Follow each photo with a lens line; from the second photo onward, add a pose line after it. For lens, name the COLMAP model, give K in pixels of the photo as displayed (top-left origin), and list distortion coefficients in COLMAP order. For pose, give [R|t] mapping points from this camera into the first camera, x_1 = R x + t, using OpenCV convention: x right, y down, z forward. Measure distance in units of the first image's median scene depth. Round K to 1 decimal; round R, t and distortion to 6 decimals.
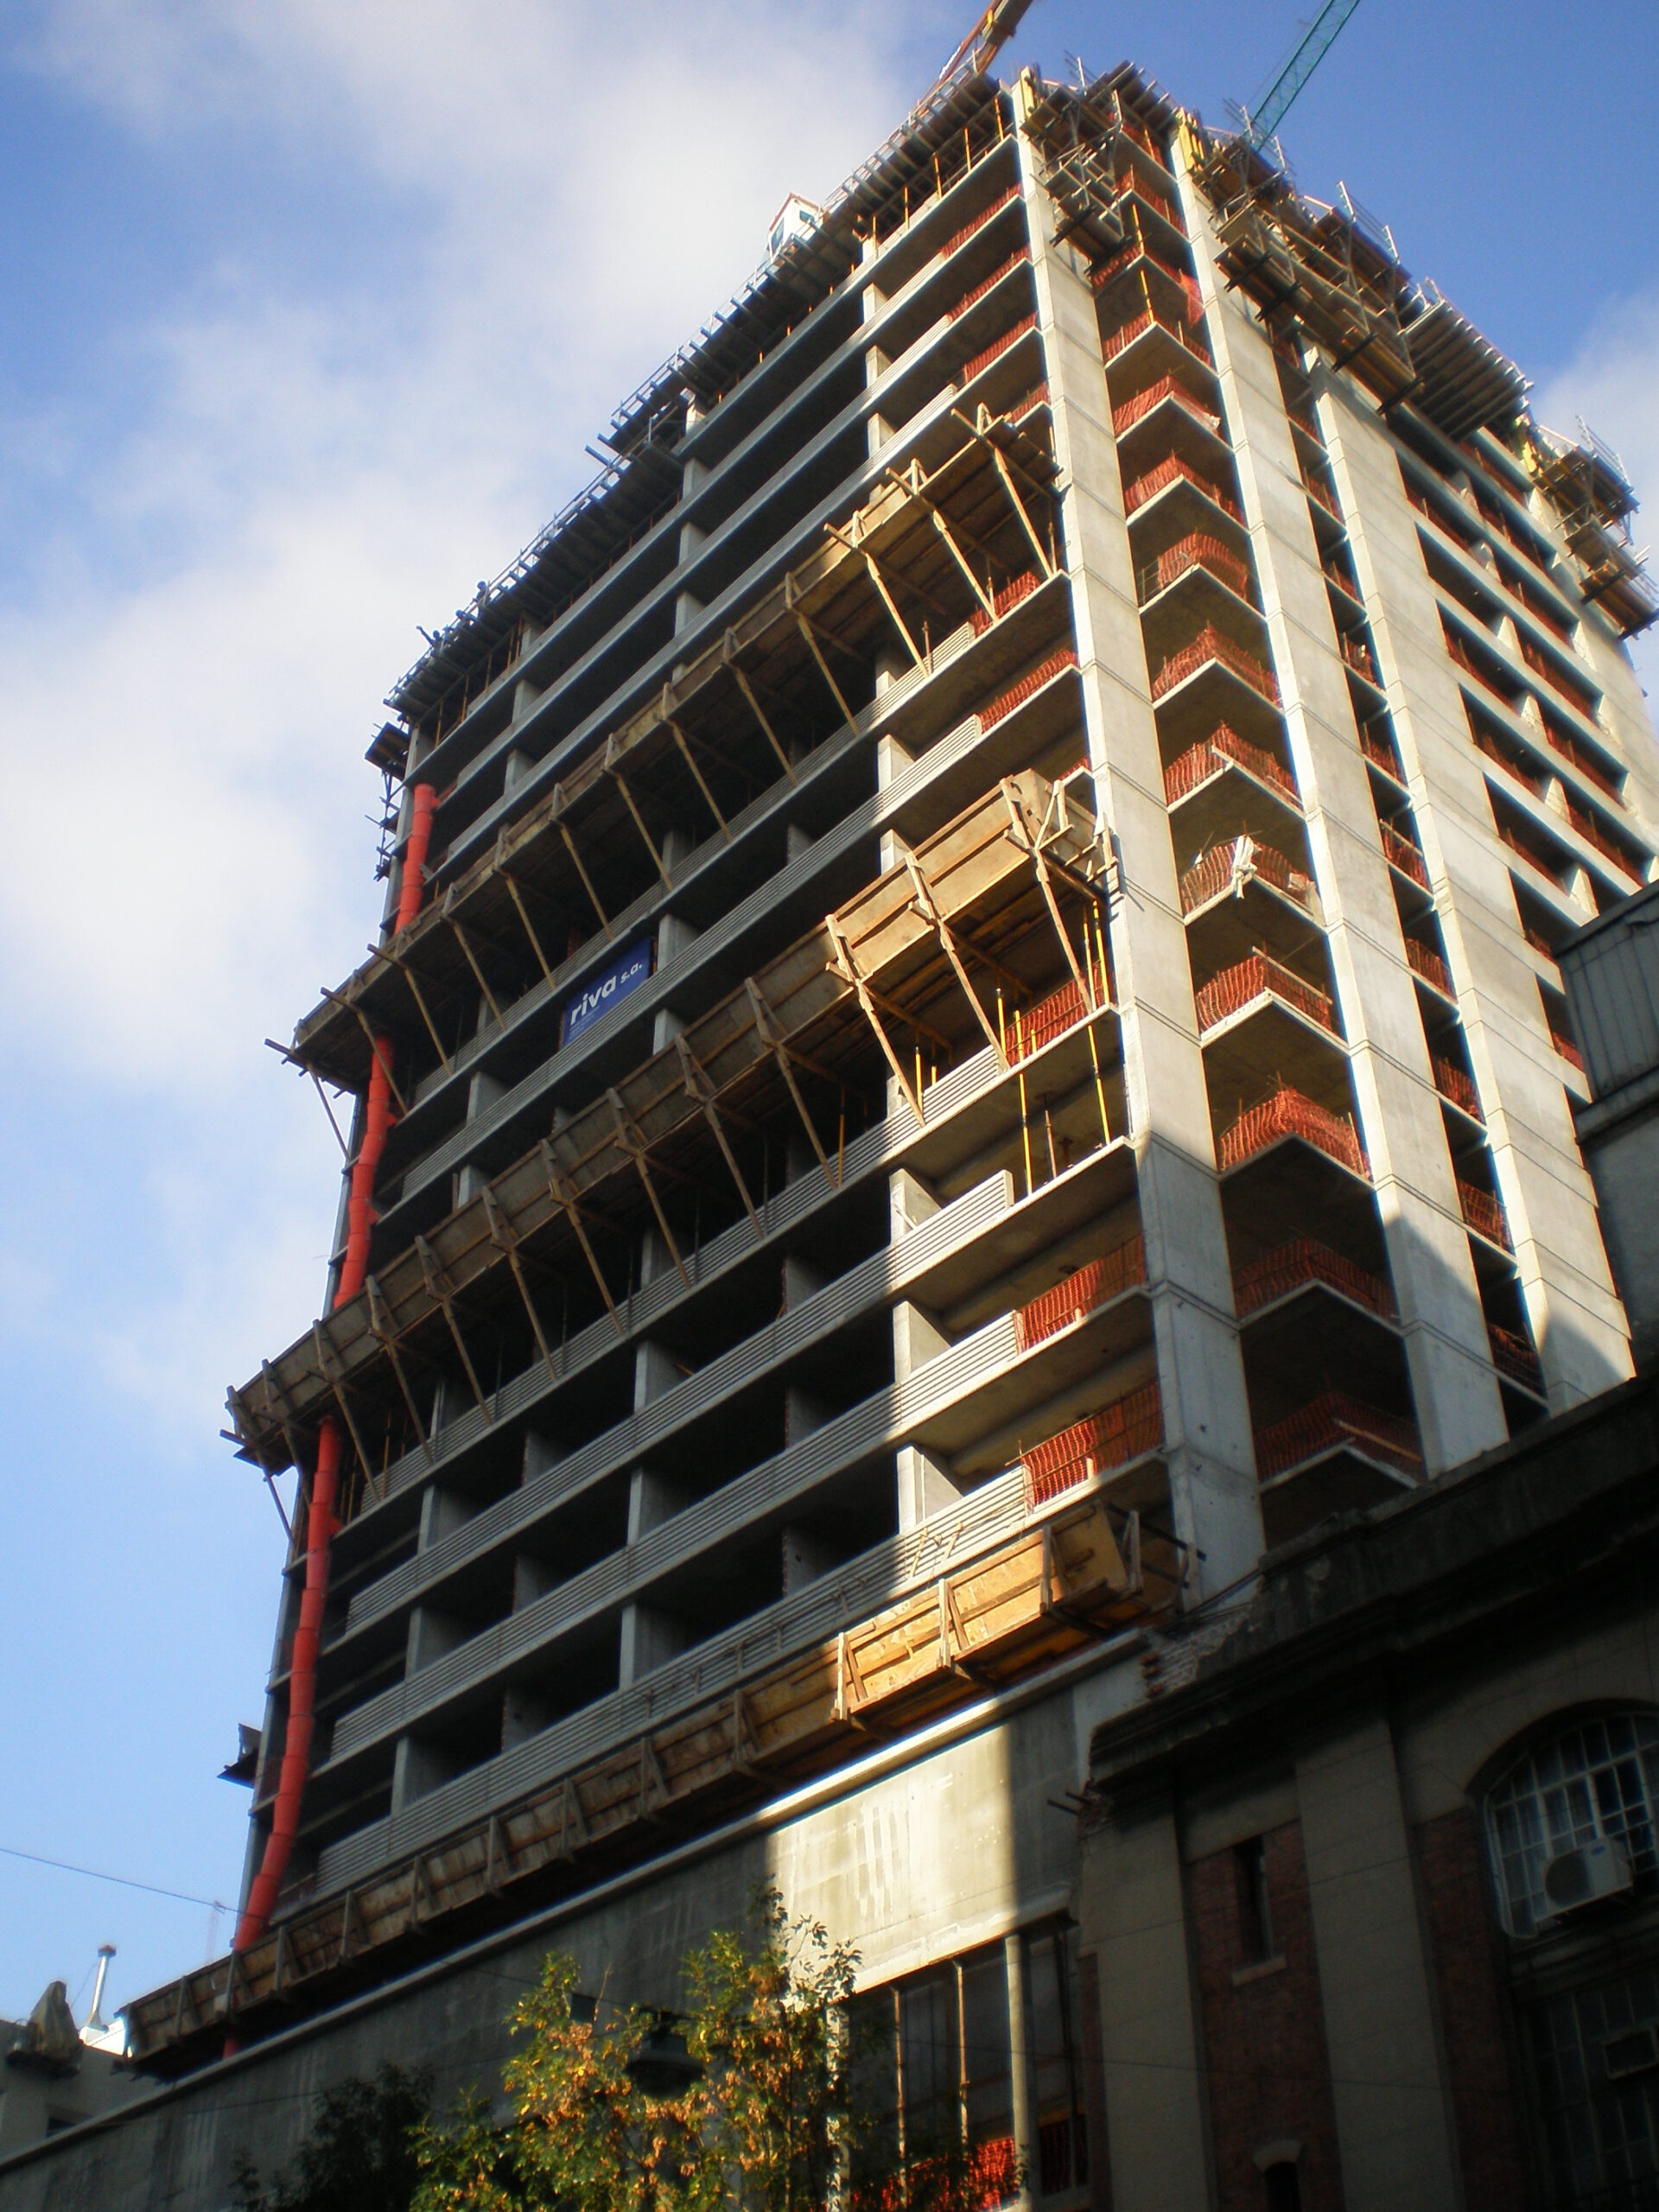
lens RADIAL K [[2491.4, 0, 829.5], [0, 2491.4, 1106.0], [0, 0, 1]] dist [-0.085079, -0.171311]
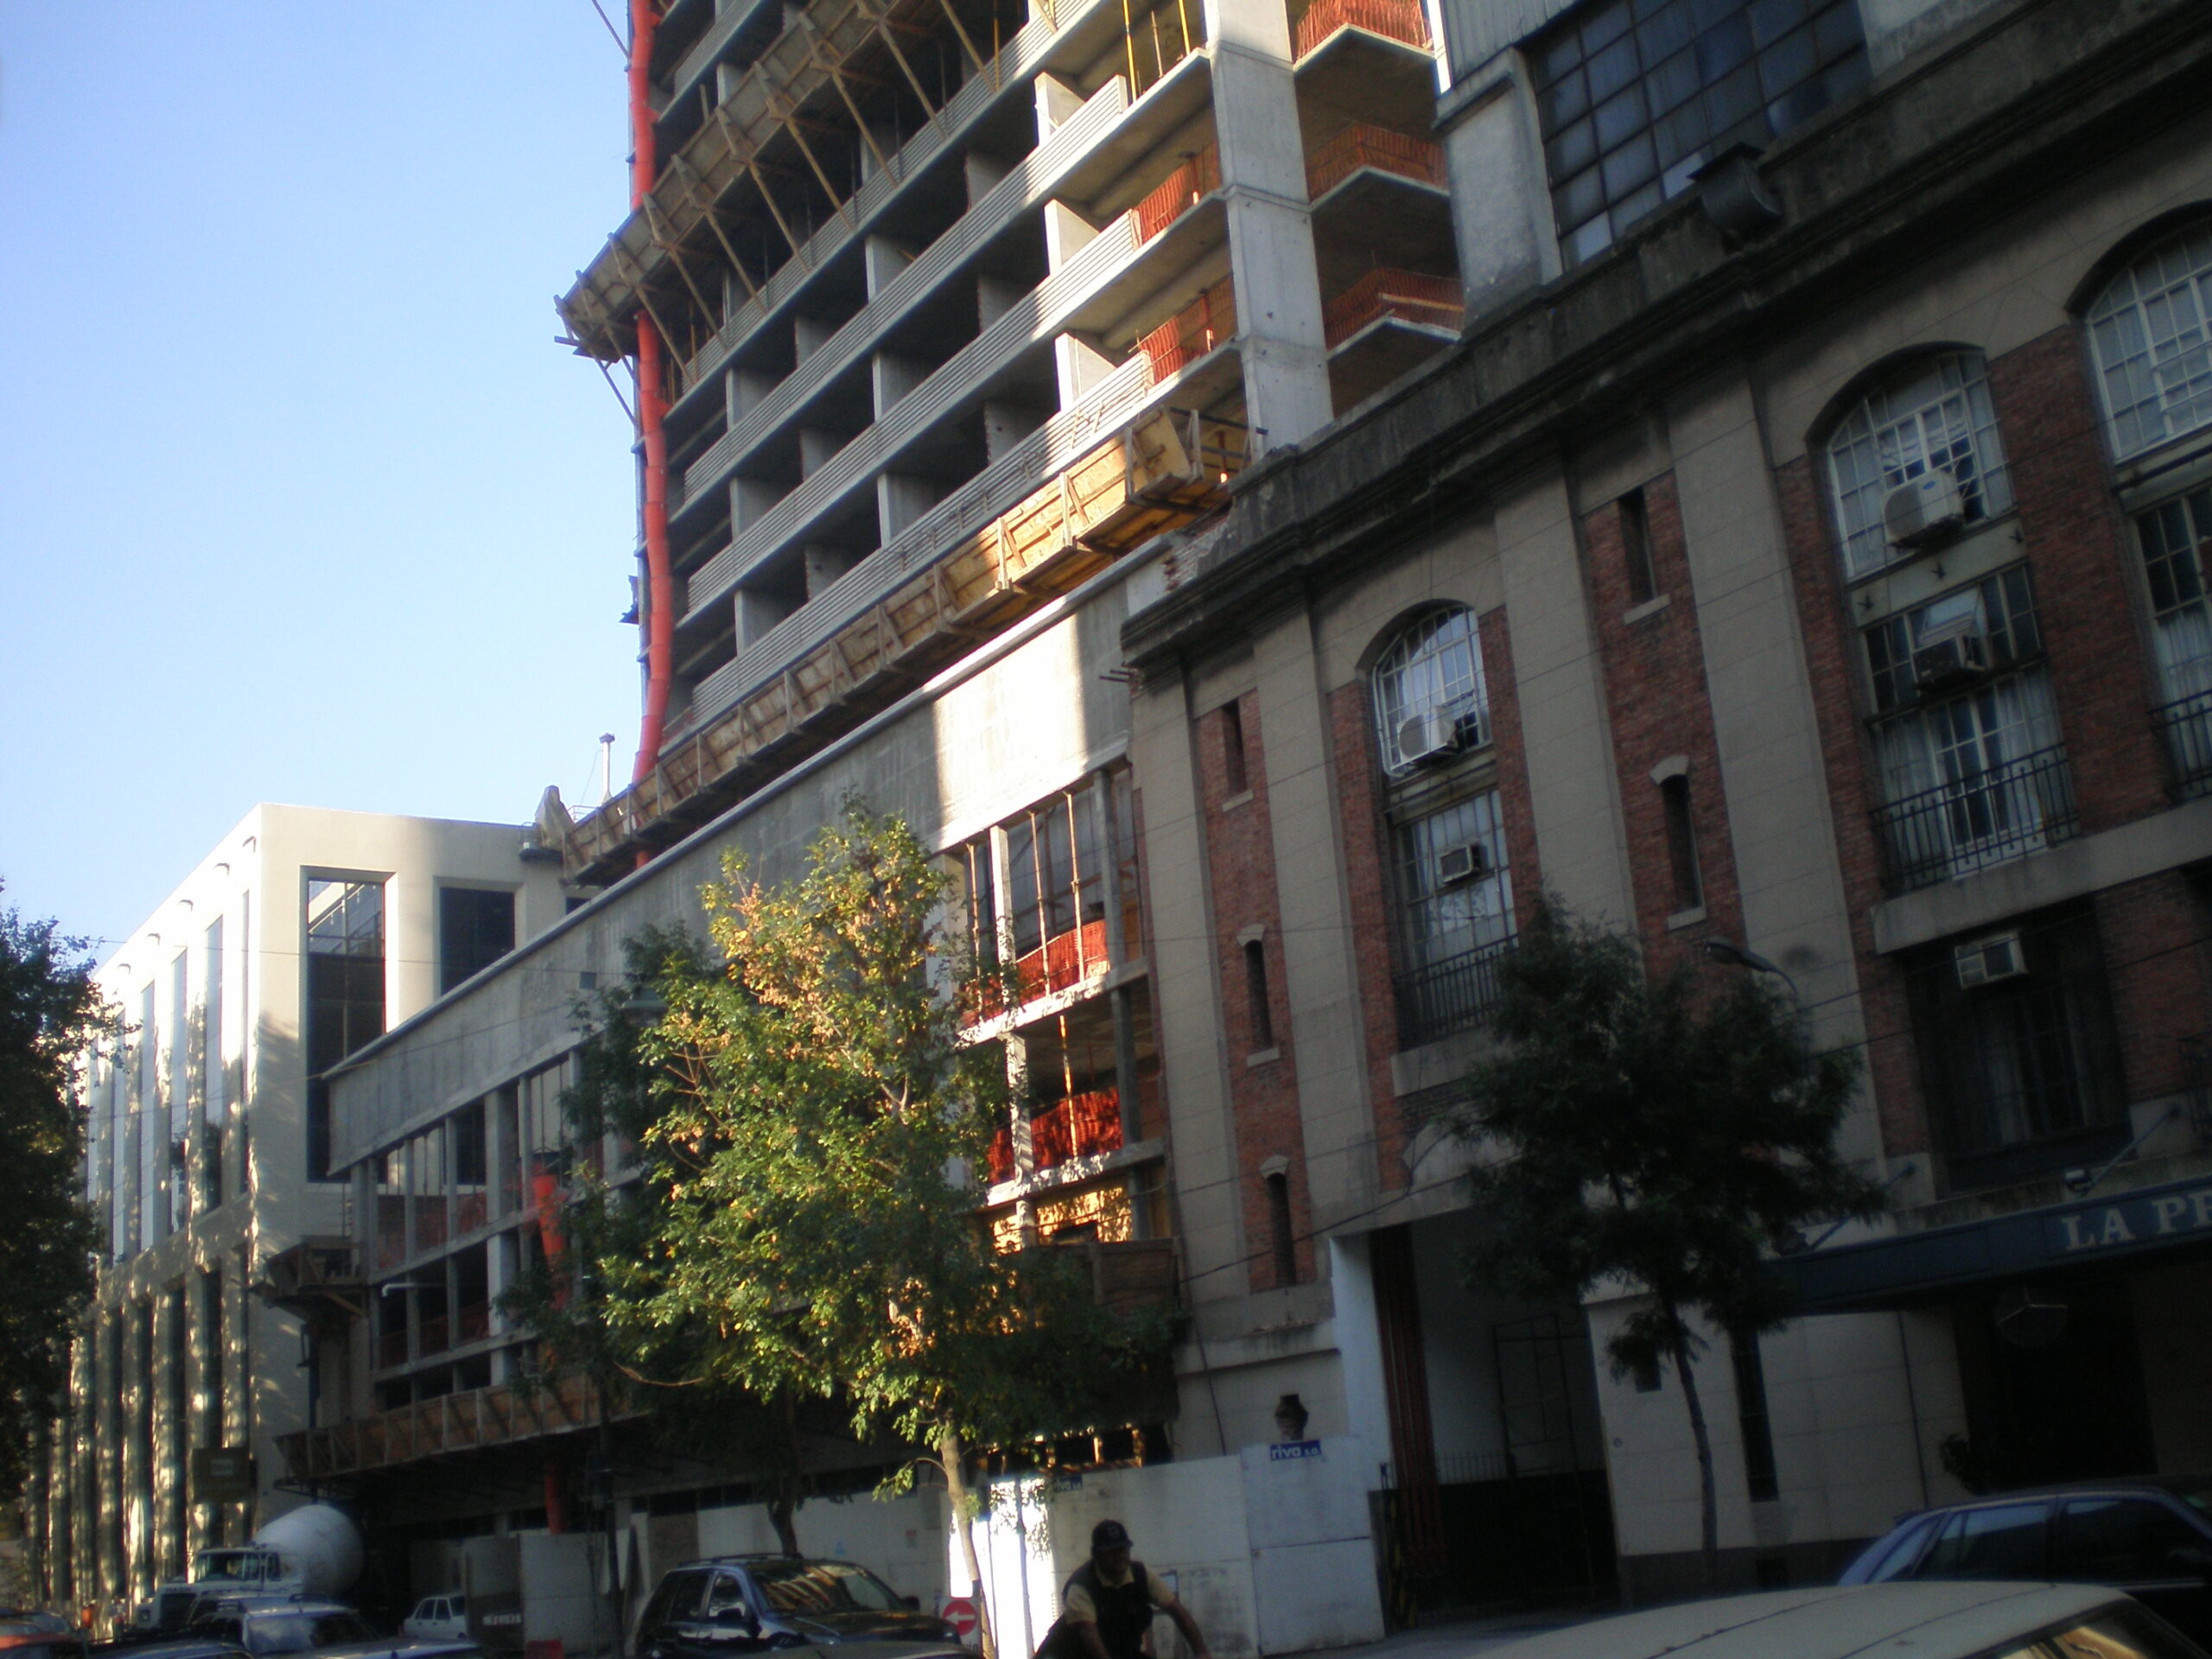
lens RADIAL K [[2491.4, 0, 1106.0], [0, 2491.4, 829.5], [0, 0, 1]] dist [-0.085079, -0.171311]
pose [[0.985990, -0.112850, -0.122836, 0.170425], [0.153799, 0.900121, 0.407587, -0.128161], [0.064571, -0.420769, 0.904867, -0.160085]]
